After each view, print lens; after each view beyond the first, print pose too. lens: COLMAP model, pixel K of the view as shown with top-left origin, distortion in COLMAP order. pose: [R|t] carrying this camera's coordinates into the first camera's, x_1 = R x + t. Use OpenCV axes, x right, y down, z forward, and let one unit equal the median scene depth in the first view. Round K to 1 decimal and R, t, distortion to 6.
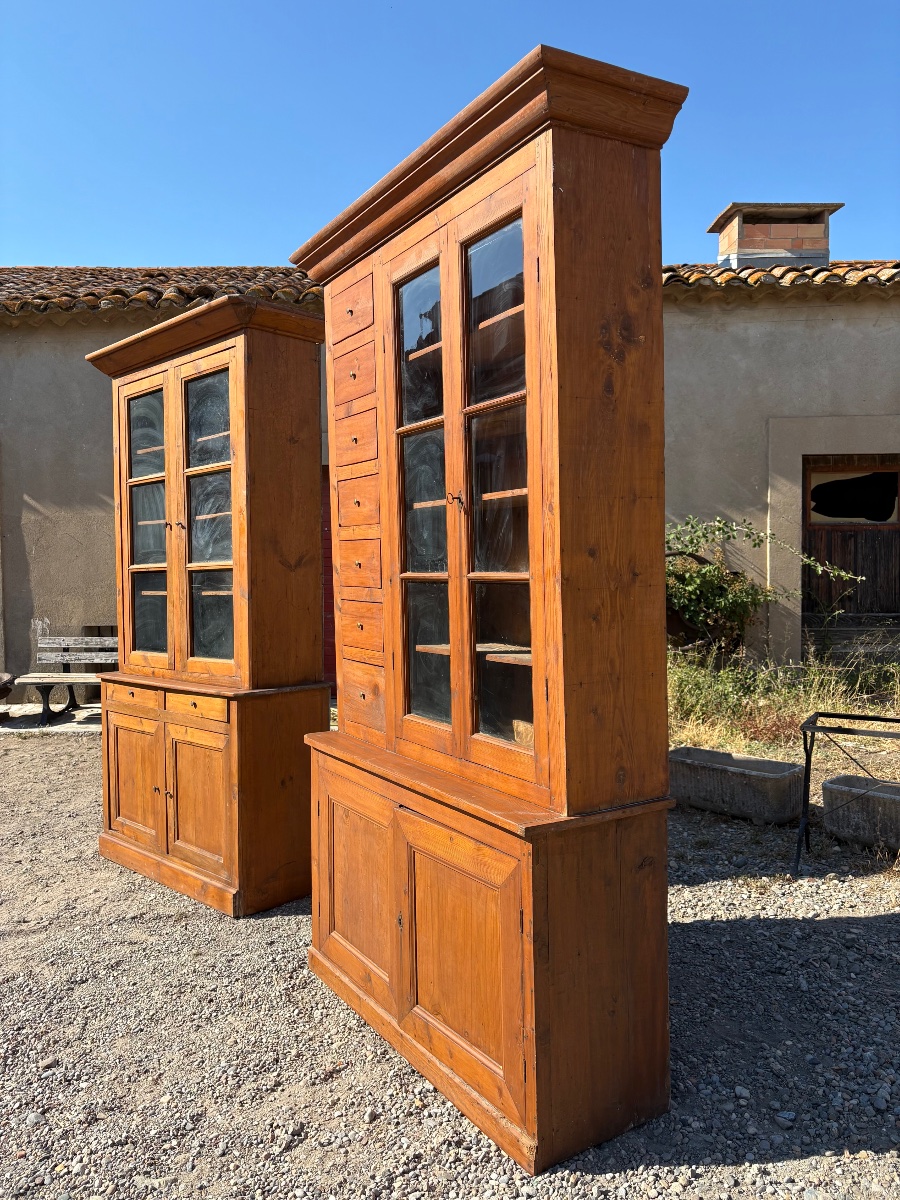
lens RADIAL K [[910.4, 0, 450.0], [0, 910.4, 600.0], [0, 0, 1]] dist [0.027538, -0.006565]
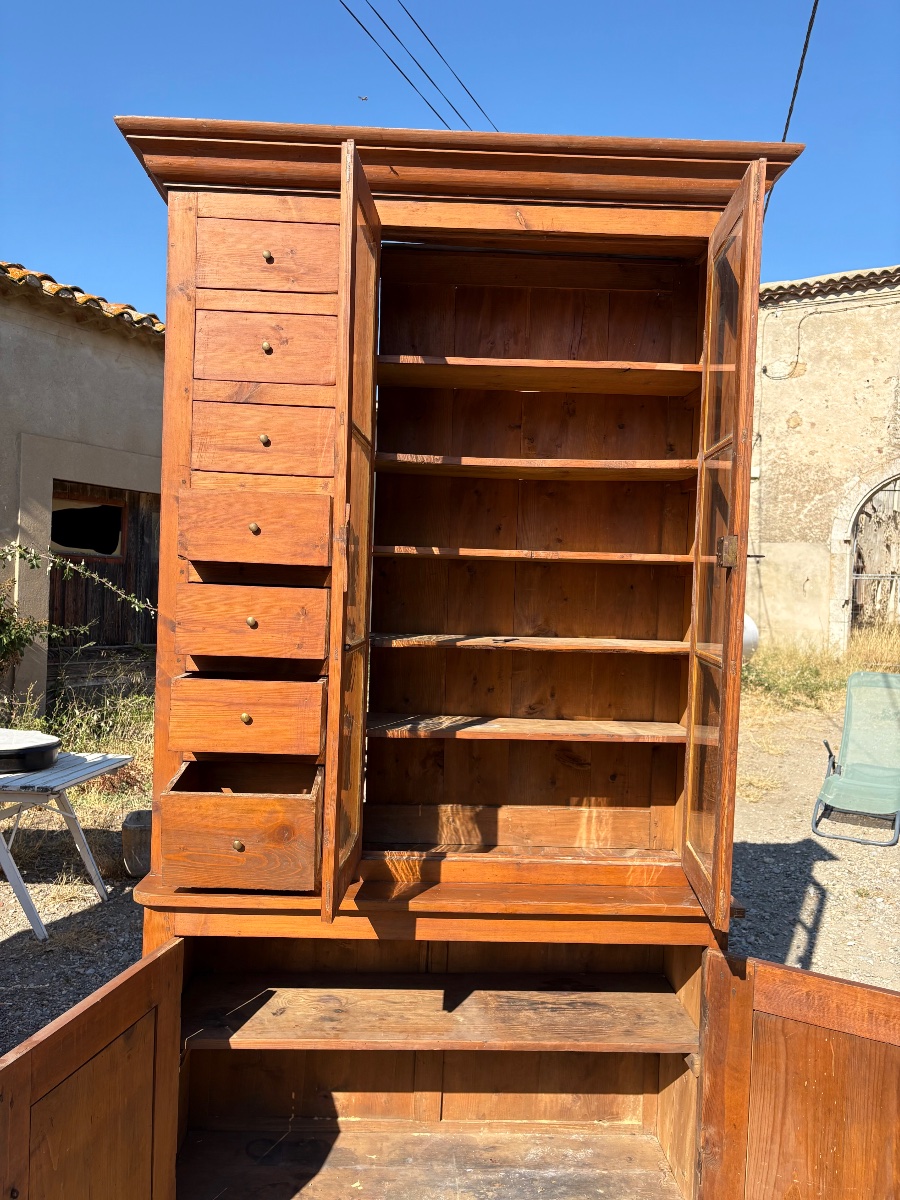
lens RADIAL K [[911.3, 0, 440.5], [0, 911.3, 604.1], [0, 0, 1]] dist [0.027770, -0.002806]
pose [[0.489413, 0.018379, 0.871858, -0.476114], [-0.003665, 0.999812, -0.019019, -0.028744], [-0.872044, 0.006113, 0.489389, 0.403140]]
